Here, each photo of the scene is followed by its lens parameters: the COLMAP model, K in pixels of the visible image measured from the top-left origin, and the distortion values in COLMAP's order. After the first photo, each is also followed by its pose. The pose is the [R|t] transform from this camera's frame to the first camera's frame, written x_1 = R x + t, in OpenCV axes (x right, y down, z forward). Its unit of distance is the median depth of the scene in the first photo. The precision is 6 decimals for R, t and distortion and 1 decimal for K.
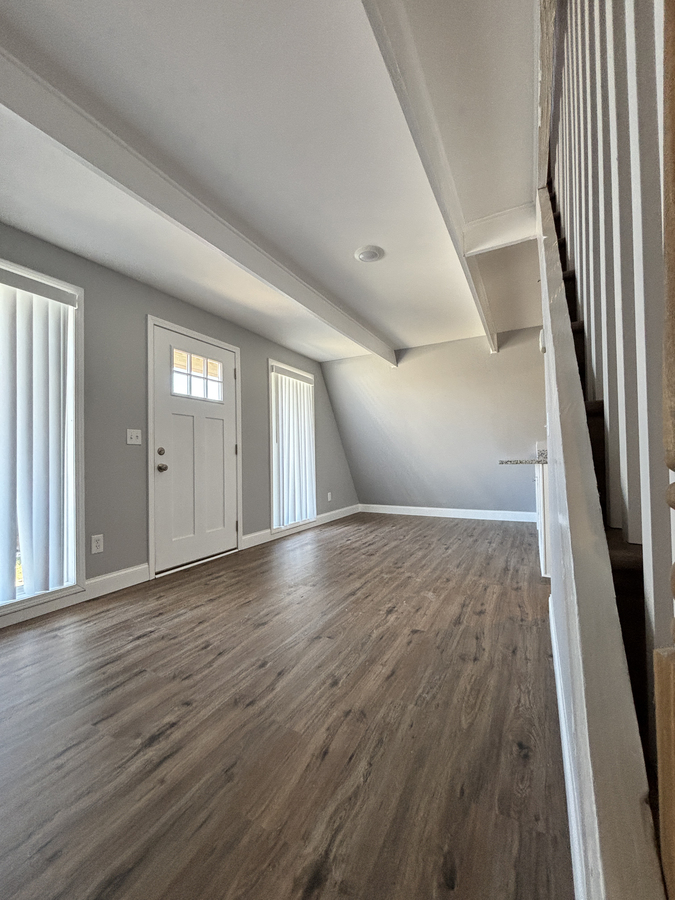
lens RADIAL K [[361.4, 0, 336.2], [0, 361.4, 449.3], [0, 0, 1]] dist [0.002442, -0.000411]
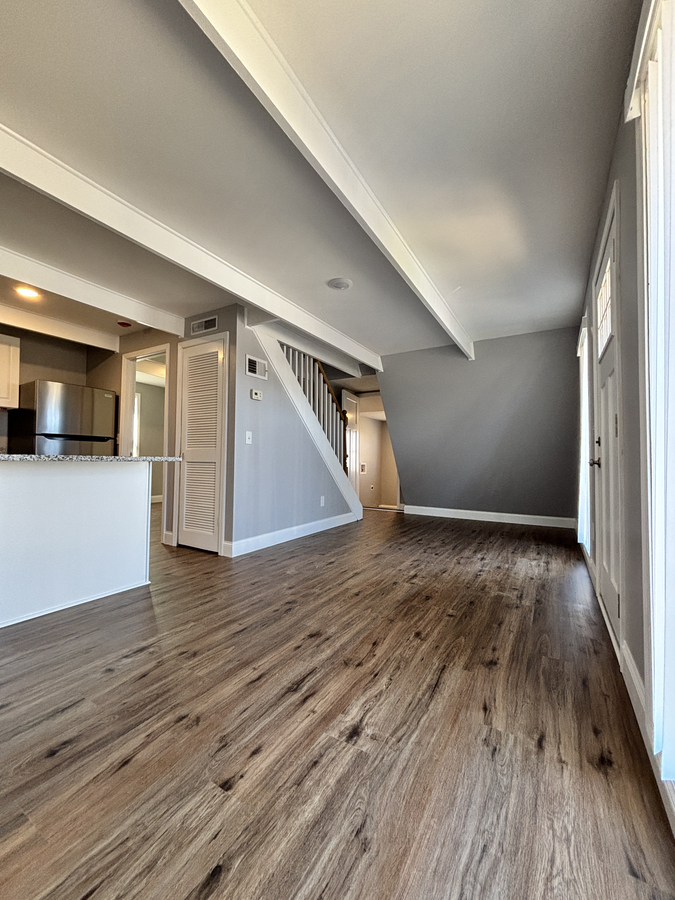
lens RADIAL K [[361.4, 0, 337.2], [0, 361.4, 451.9], [0, 0, 1]] dist [0.002442, -0.000411]
pose [[-0.999182, 0.009595, 0.039292, 0.051828], [0.007593, 0.998681, -0.050783, 0.067322], [-0.039728, -0.050443, -0.997936, 1.922663]]
